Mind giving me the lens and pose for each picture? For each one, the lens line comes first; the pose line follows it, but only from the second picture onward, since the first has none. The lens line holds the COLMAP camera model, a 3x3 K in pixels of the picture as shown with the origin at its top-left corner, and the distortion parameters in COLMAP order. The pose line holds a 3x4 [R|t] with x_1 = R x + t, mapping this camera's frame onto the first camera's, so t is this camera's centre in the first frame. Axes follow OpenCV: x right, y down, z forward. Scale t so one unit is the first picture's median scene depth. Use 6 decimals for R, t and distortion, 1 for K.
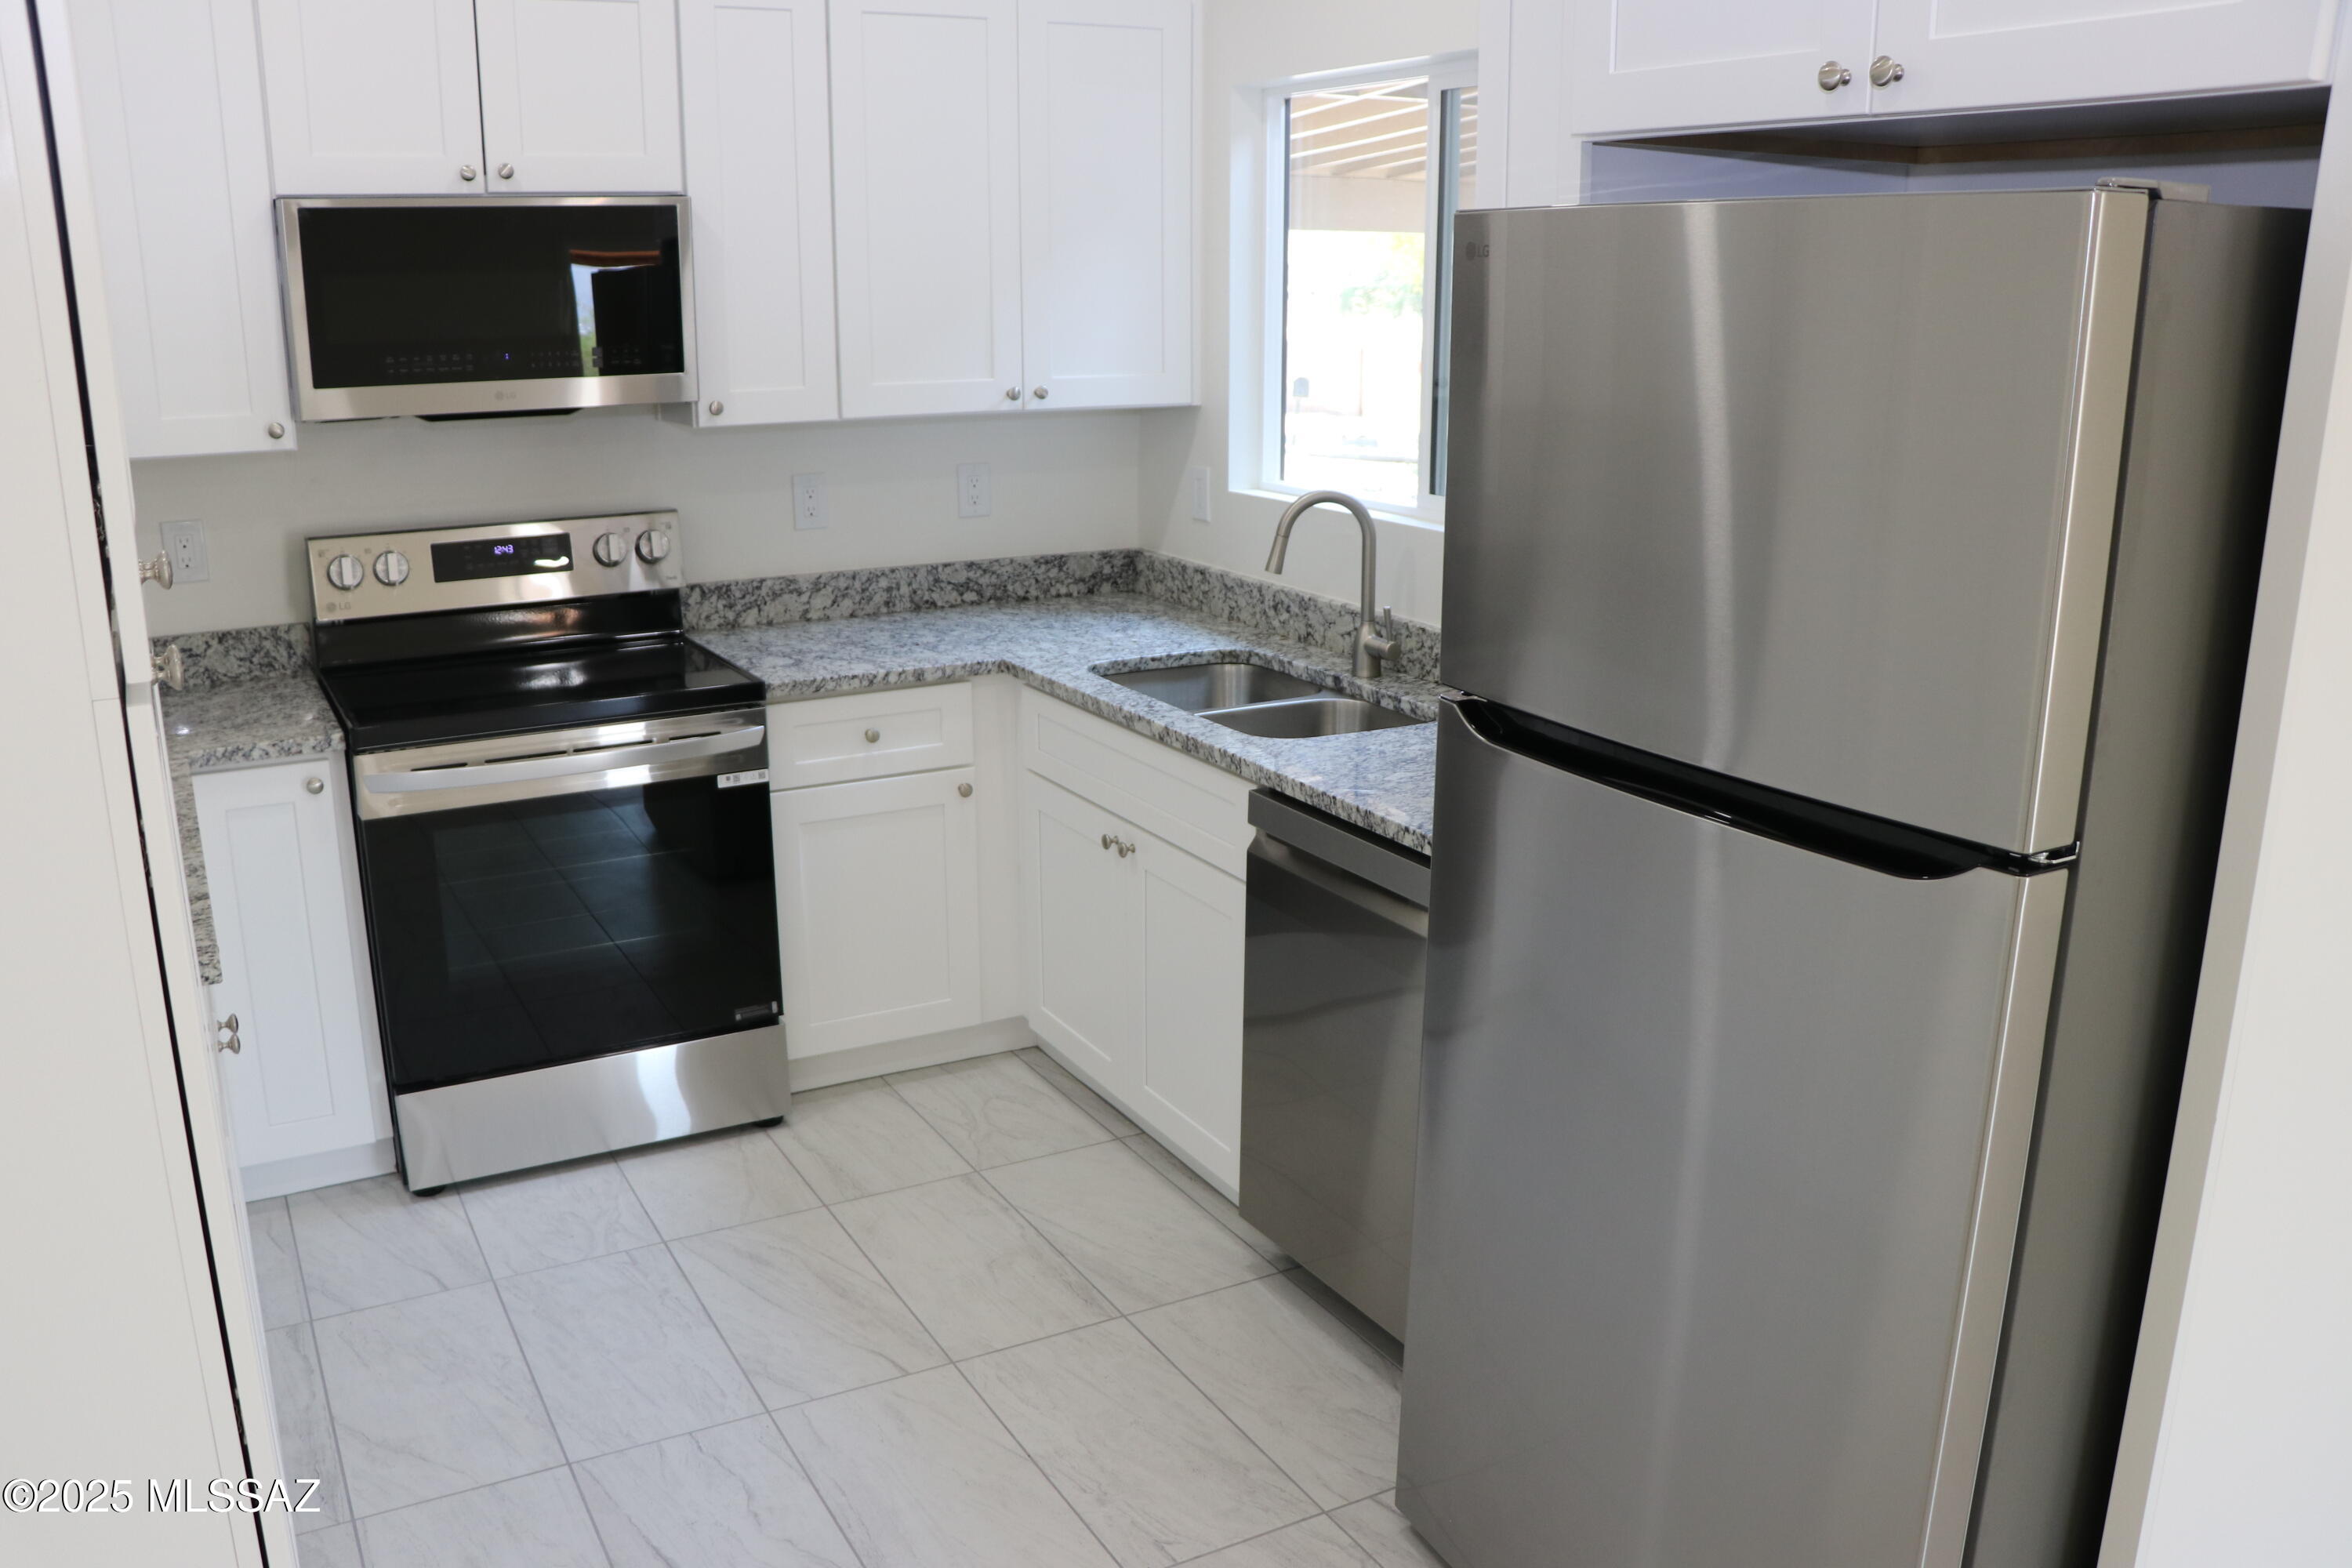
lens RADIAL K [[1930.6, 0, 1180.9], [0, 1930.6, 803.2], [0, 0, 1]] dist [-0.186596, 0.137341]
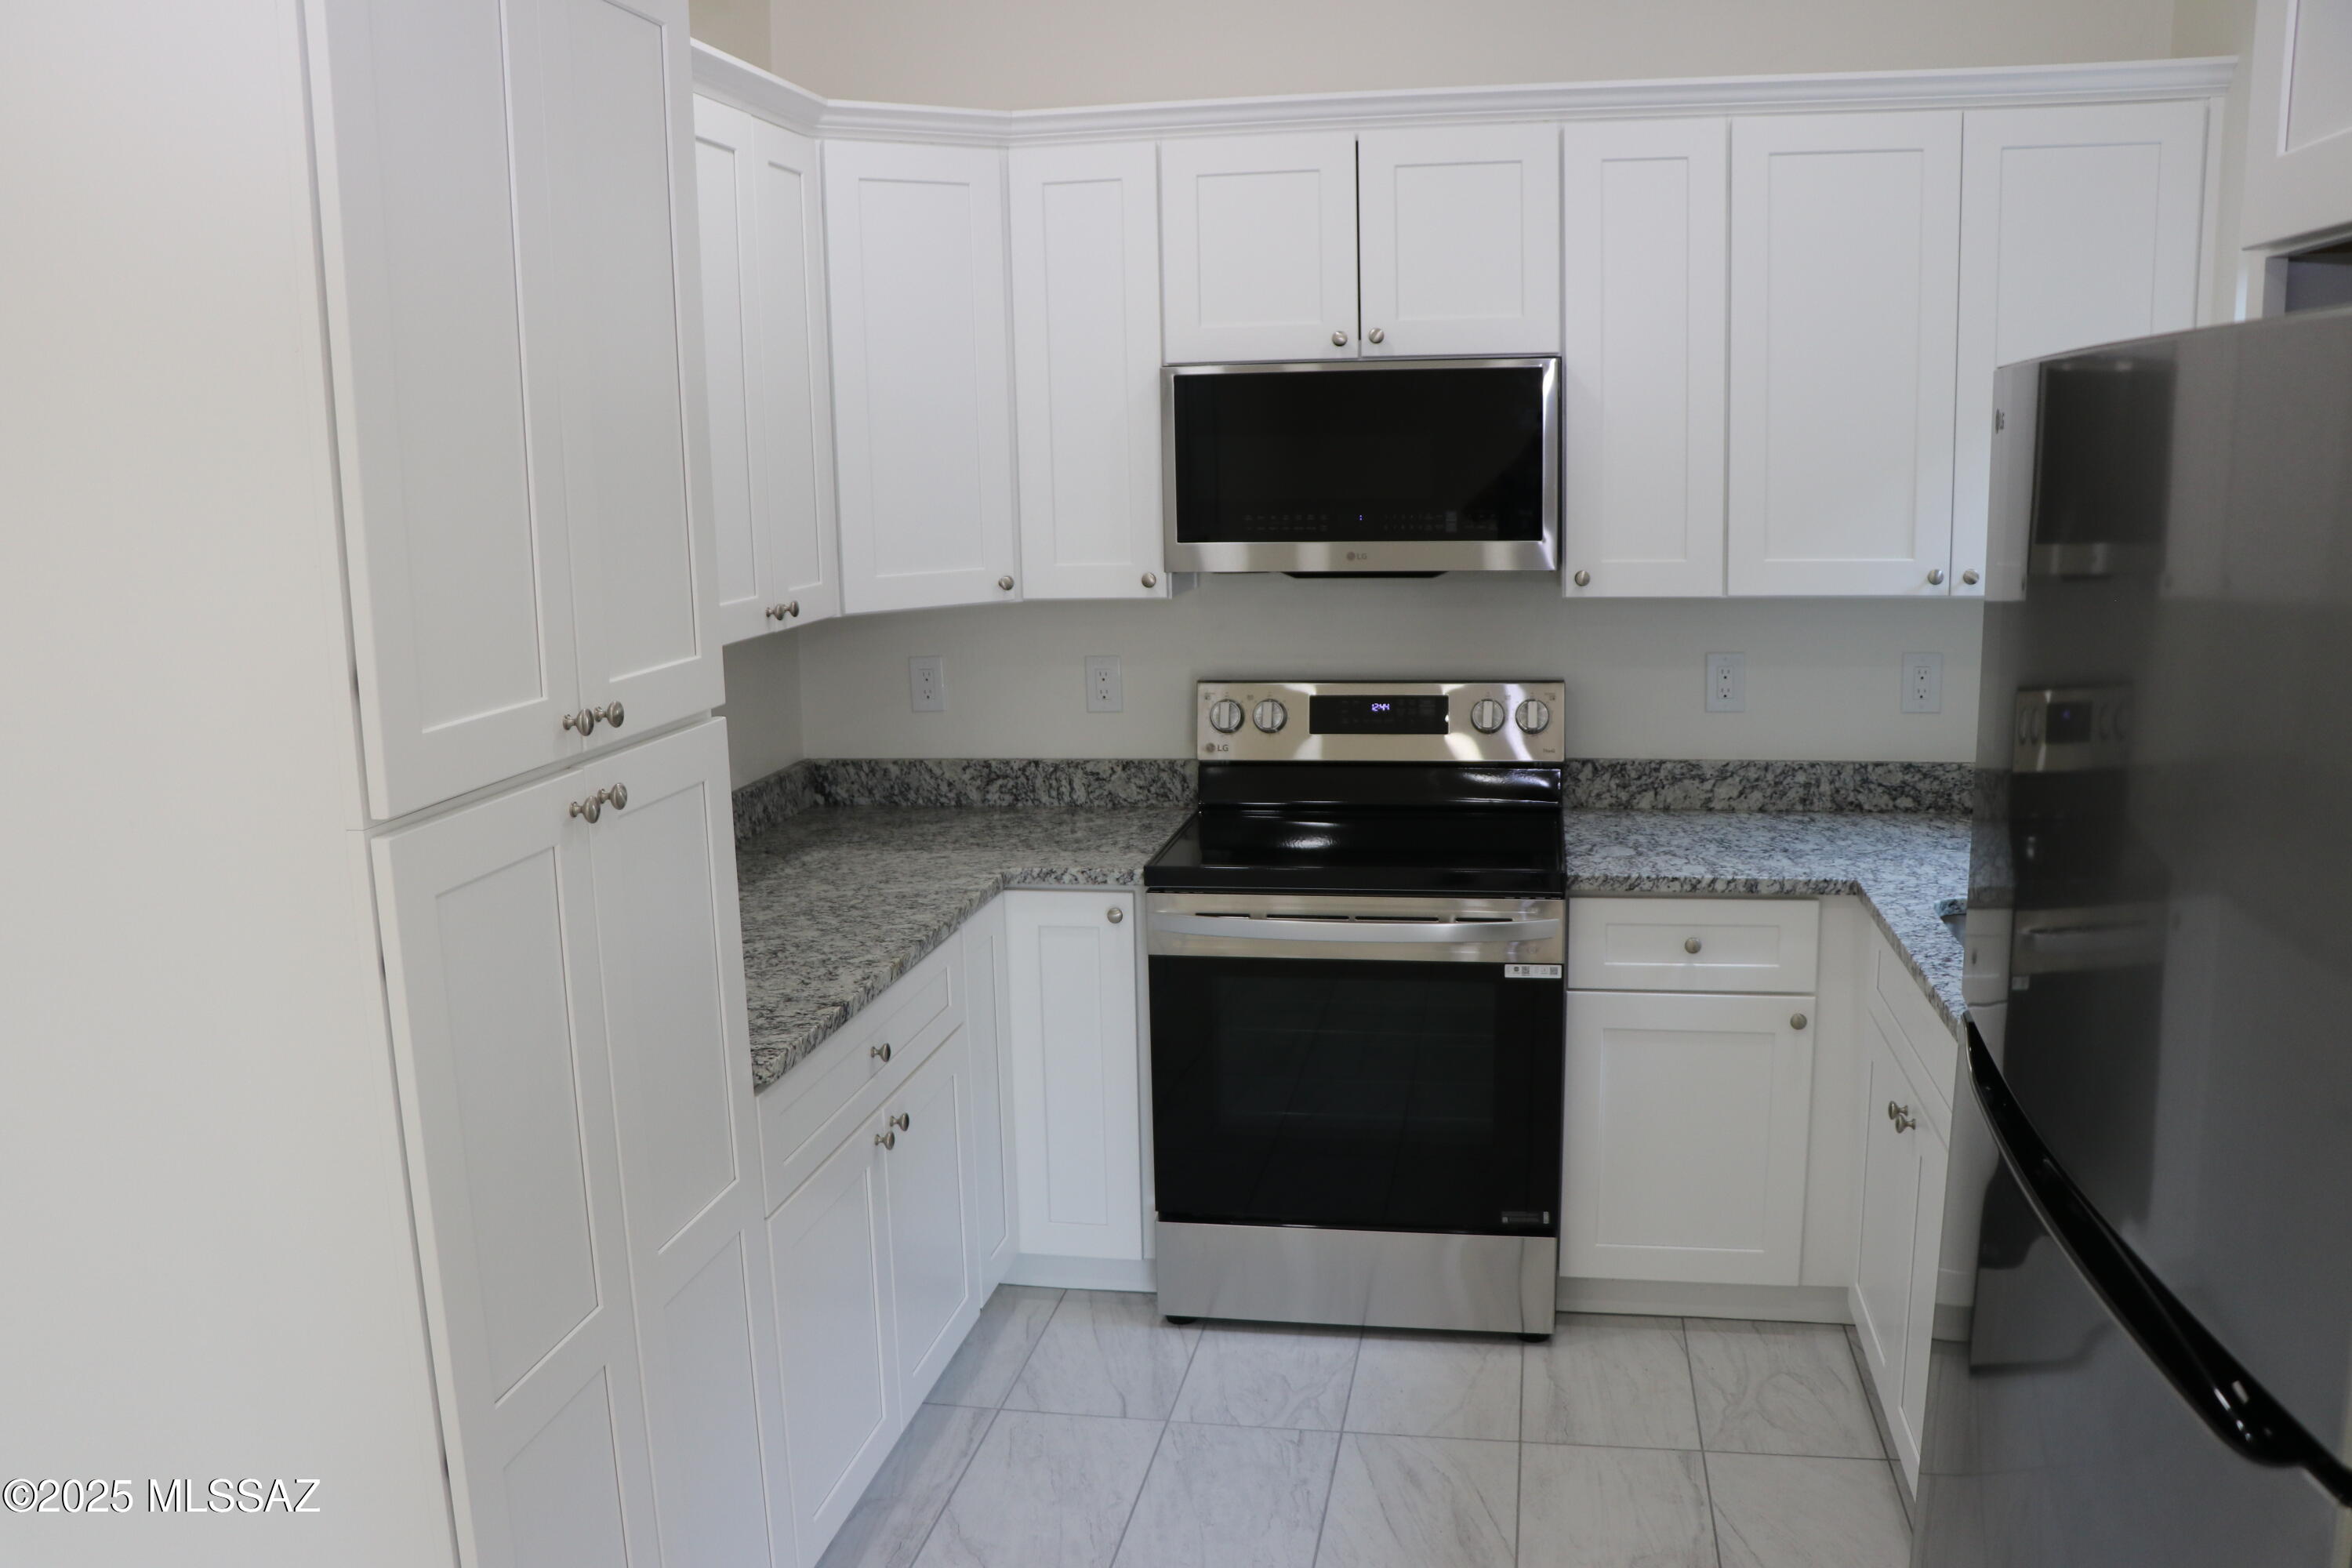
lens RADIAL K [[1930.6, 0, 1174.5], [0, 1930.6, 805.7], [0, 0, 1]] dist [-0.186596, 0.137341]
pose [[0.765556, 0.100673, -0.635444, 0.219629], [-0.147310, 0.988872, -0.020806, -0.046477], [0.626278, 0.109535, 0.771867, 0.148764]]
